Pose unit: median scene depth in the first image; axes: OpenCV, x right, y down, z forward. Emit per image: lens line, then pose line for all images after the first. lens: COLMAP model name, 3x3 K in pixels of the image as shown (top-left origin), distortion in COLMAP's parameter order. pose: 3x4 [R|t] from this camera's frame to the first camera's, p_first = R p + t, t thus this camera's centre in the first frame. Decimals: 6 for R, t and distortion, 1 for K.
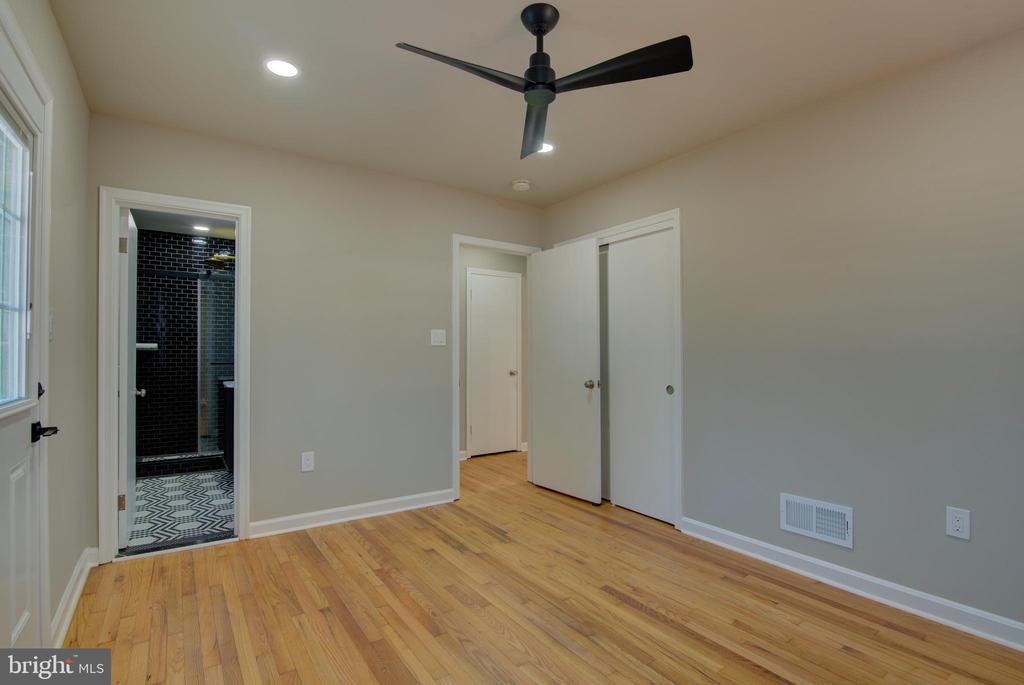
lens RADIAL K [[466.2, 0, 512.3], [0, 466.2, 346.8], [0, 0, 1]] dist [-0.017695, 0.000270]
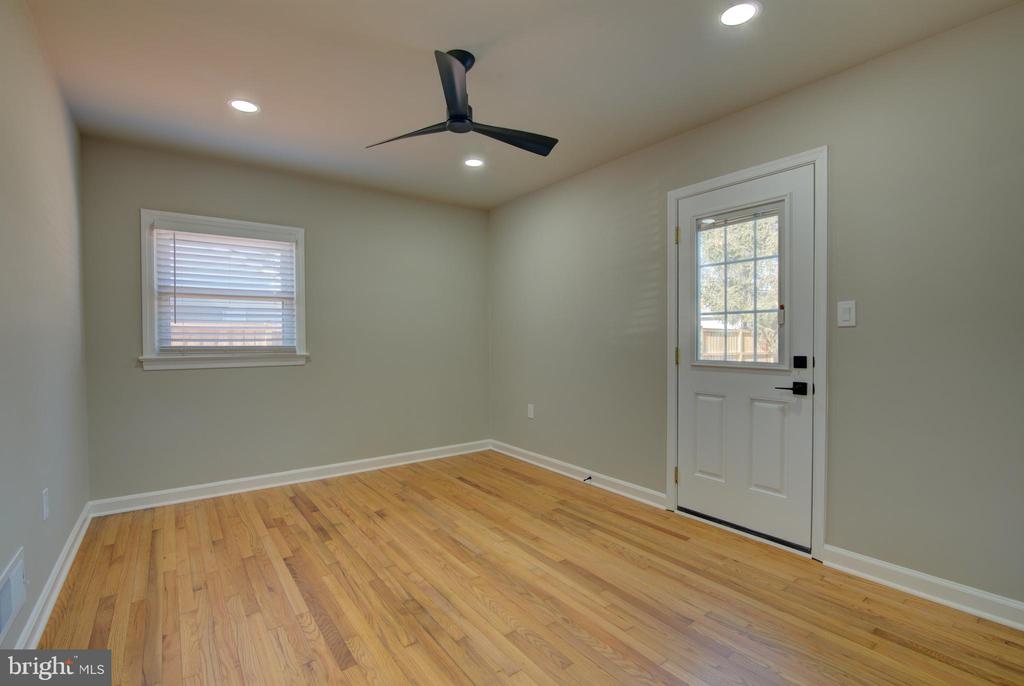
lens RADIAL K [[466.2, 0, 512.3], [0, 466.2, 347.3], [0, 0, 1]] dist [-0.017695, 0.000270]
pose [[-0.999696, 0.002655, -0.024493, -0.044389], [0.002440, 0.999958, 0.008821, 0.026276], [0.024516, 0.008758, -0.999661, 2.012874]]
